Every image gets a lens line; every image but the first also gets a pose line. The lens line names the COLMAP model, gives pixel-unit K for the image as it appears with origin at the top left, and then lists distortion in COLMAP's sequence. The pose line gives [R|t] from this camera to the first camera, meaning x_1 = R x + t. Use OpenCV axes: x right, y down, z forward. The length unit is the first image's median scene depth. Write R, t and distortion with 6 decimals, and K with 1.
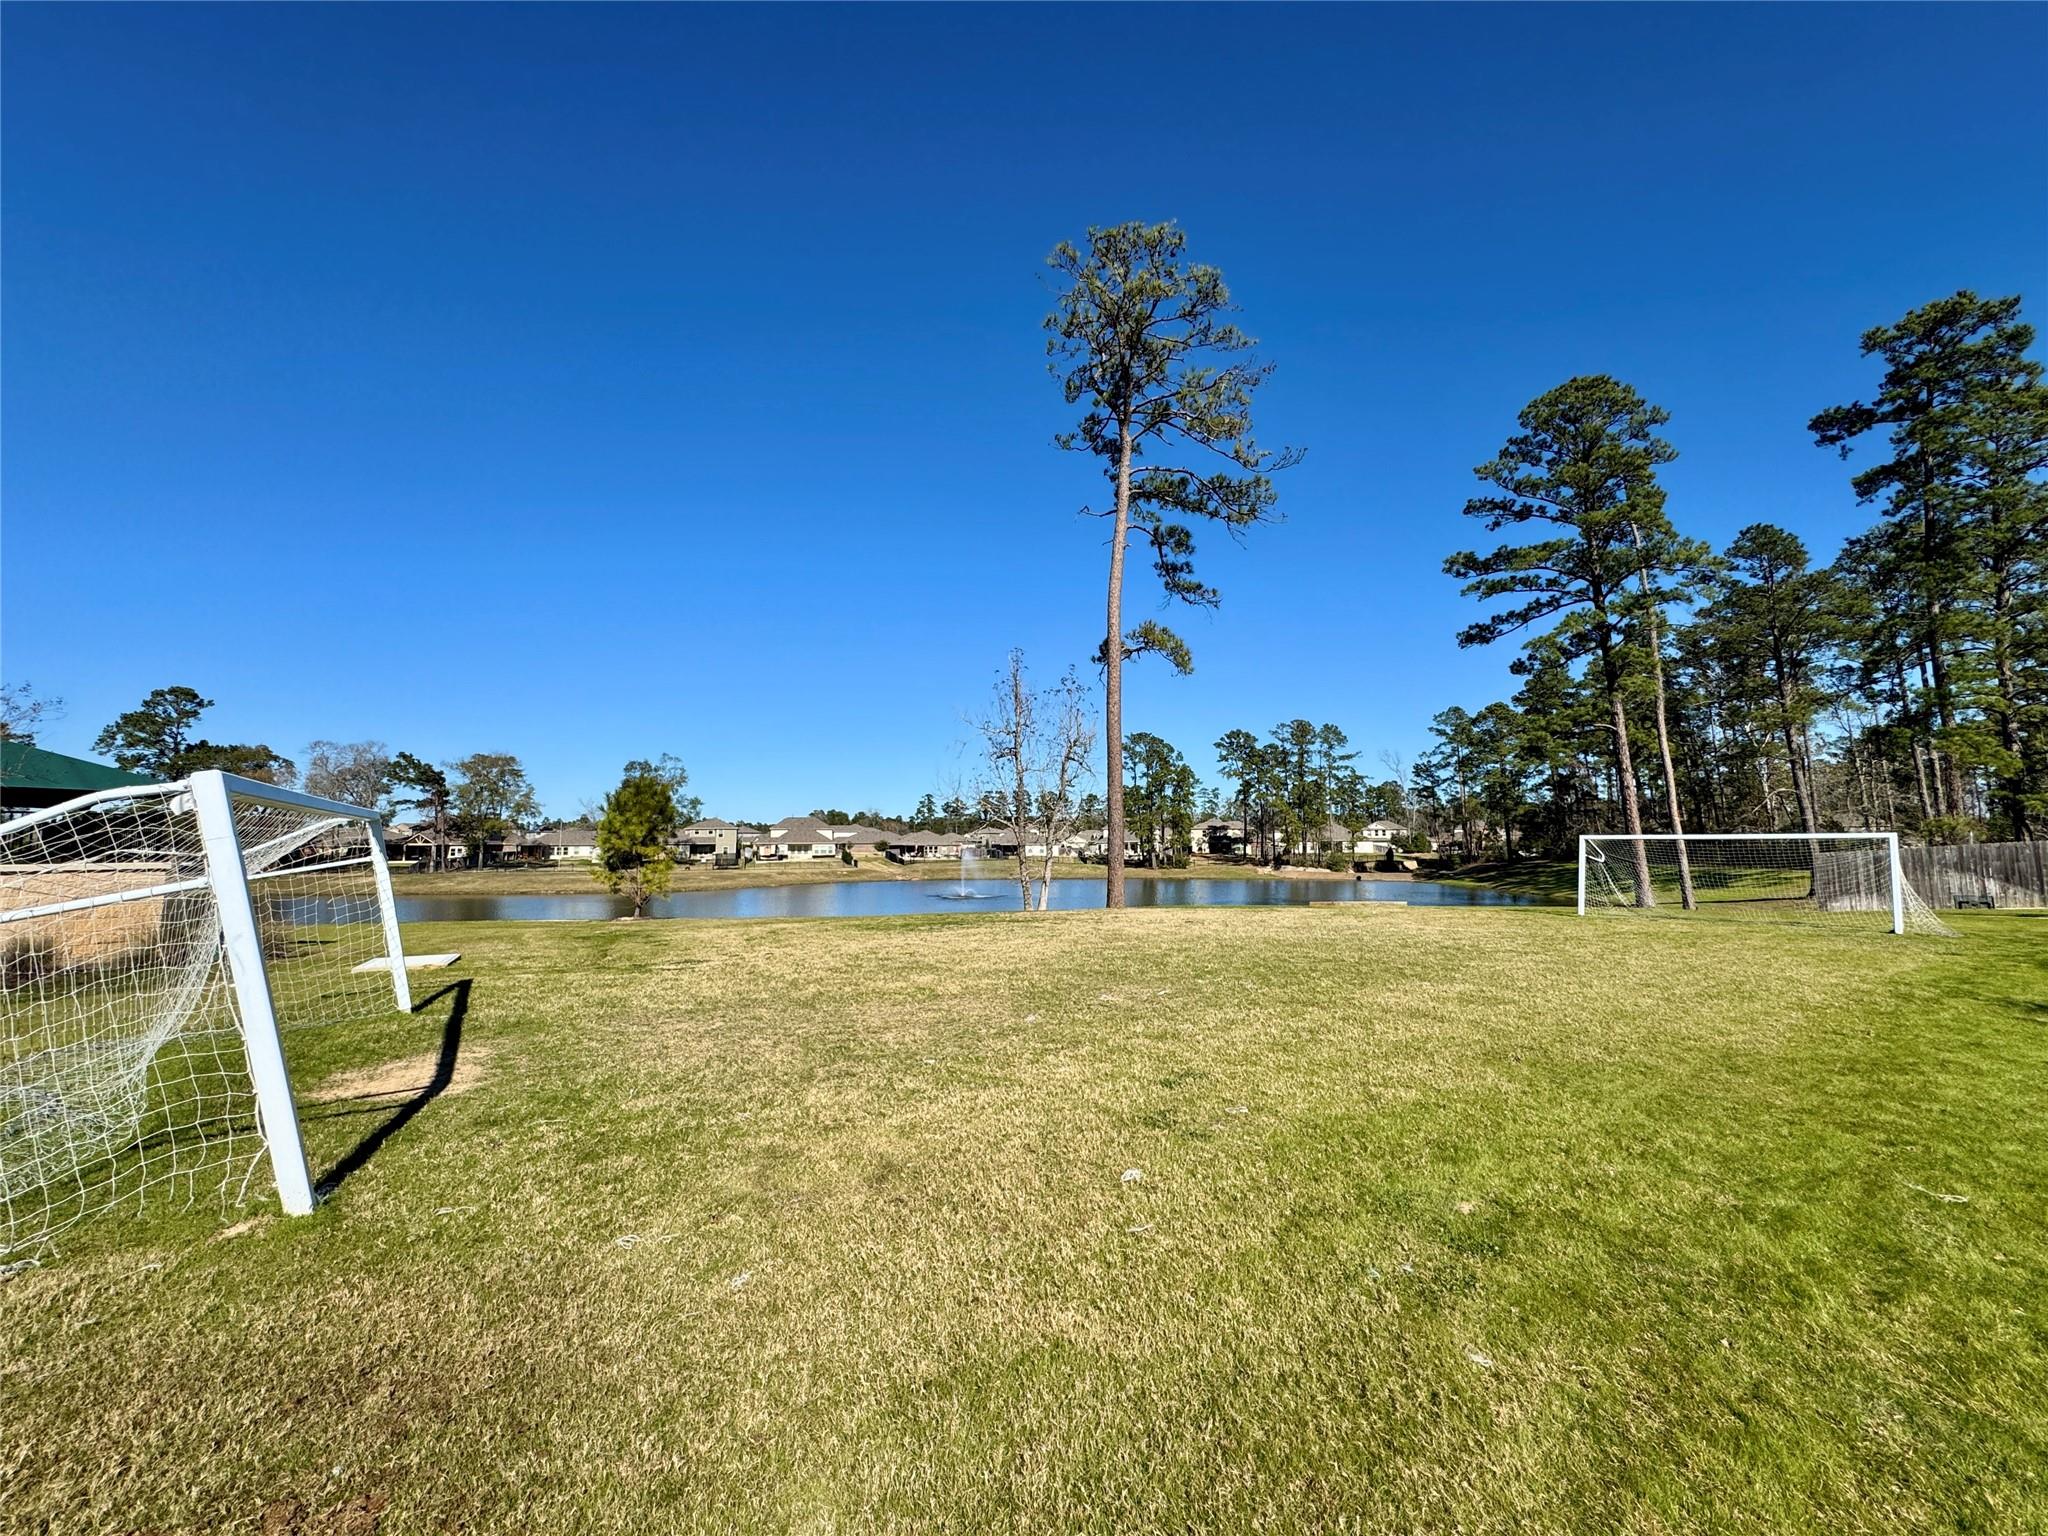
lens RADIAL K [[827.0, 0, 1017.4], [0, 827.0, 763.8], [0, 0, 1]] dist [-0.002733, 0.000078]
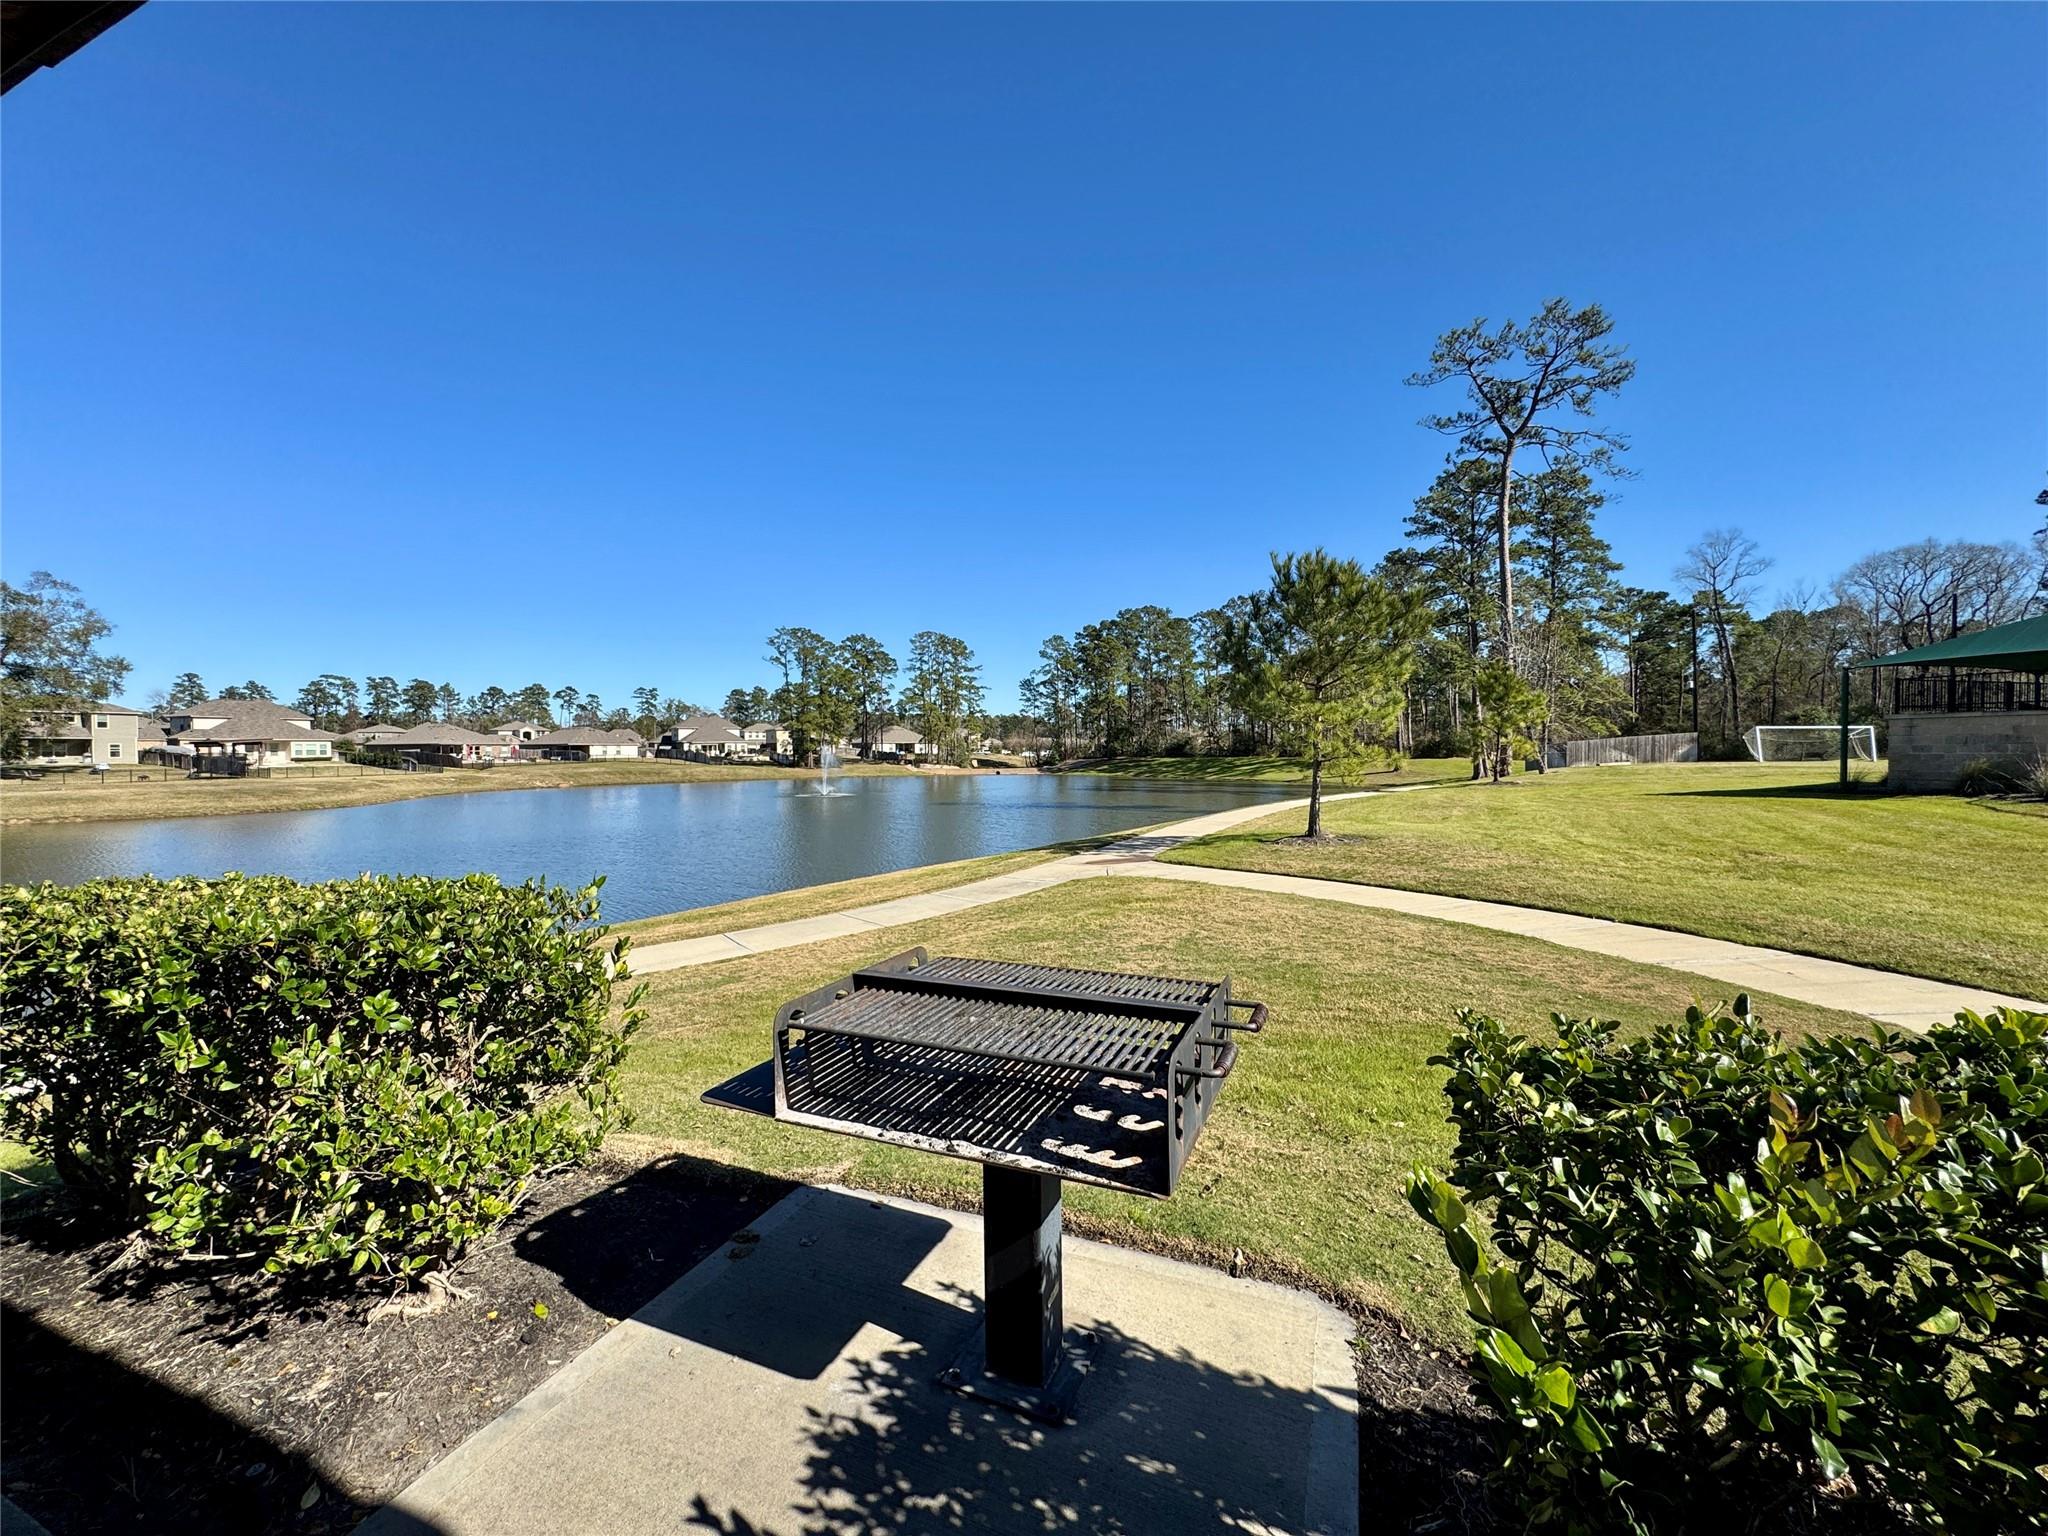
lens RADIAL K [[823.1, 0, 1024.0], [0, 823.1, 768.0], [0, 0, 1]] dist [-0.001035, 0.000064]
pose [[0.693780, -0.013429, 0.720062, -1.073644], [-0.070514, 0.993756, 0.086474, 0.068427], [-0.716727, -0.110768, 0.688500, 0.409617]]
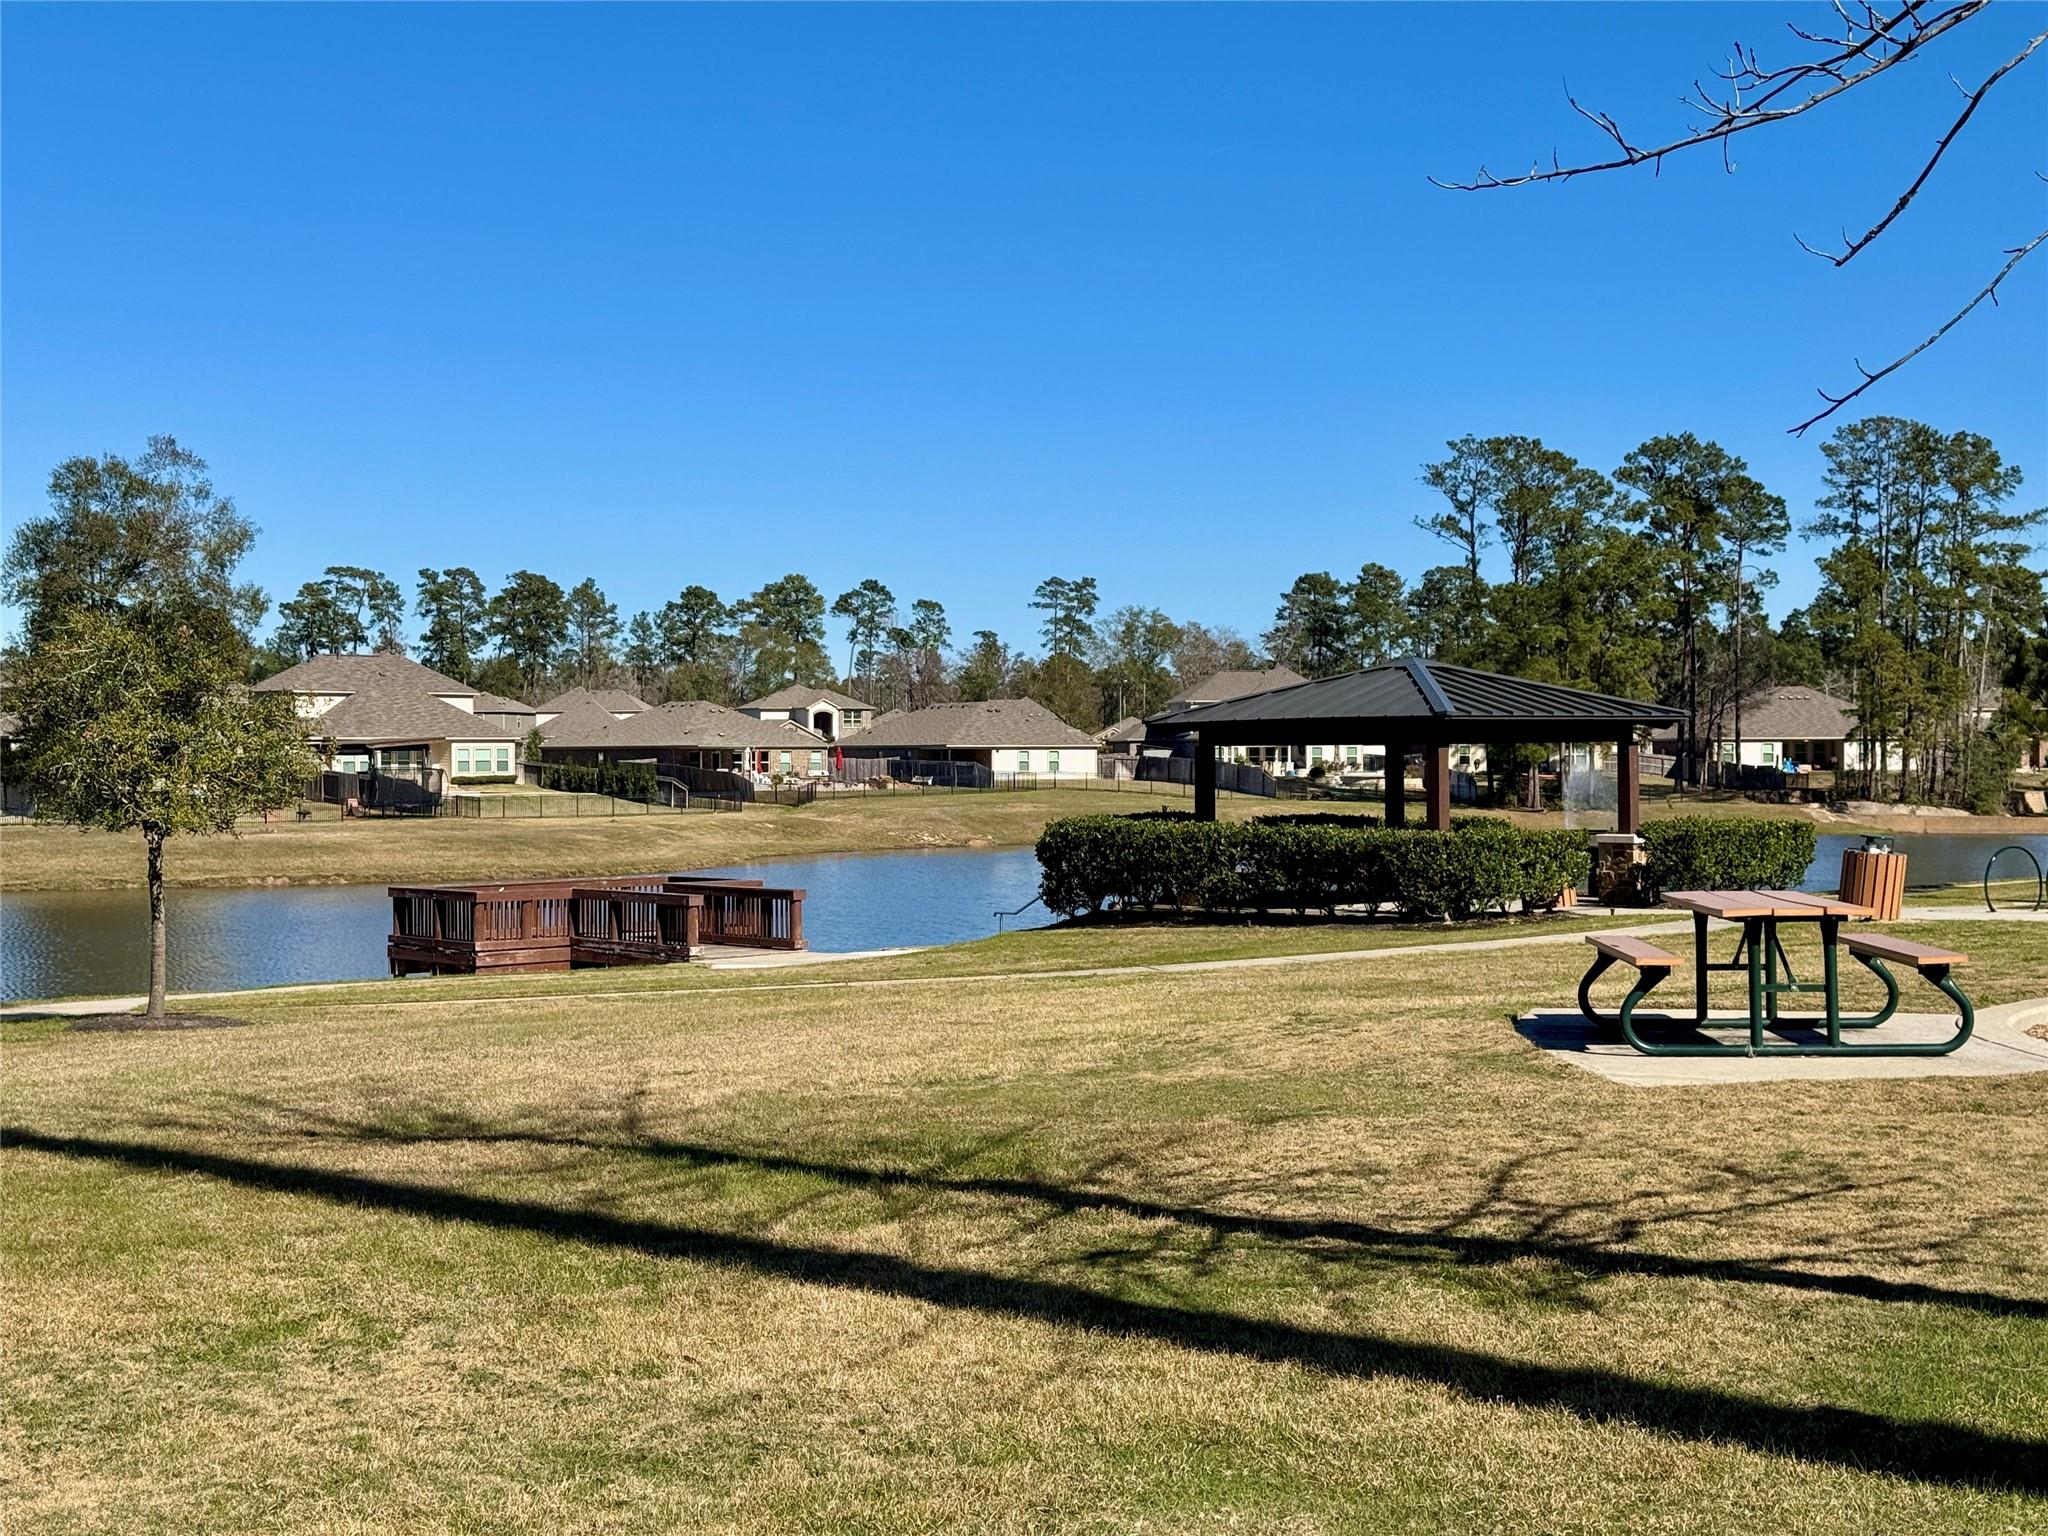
lens RADIAL K [[2879.6, 0, 980.8], [0, 2879.6, 803.3], [0, 0, 1]] dist [0.119304, -0.045832]
pose [[0.934591, -0.003096, 0.355711, -1.540446], [-0.037042, 0.993679, 0.105974, -0.012221], [-0.353790, -0.112219, 0.928568, -0.327295]]
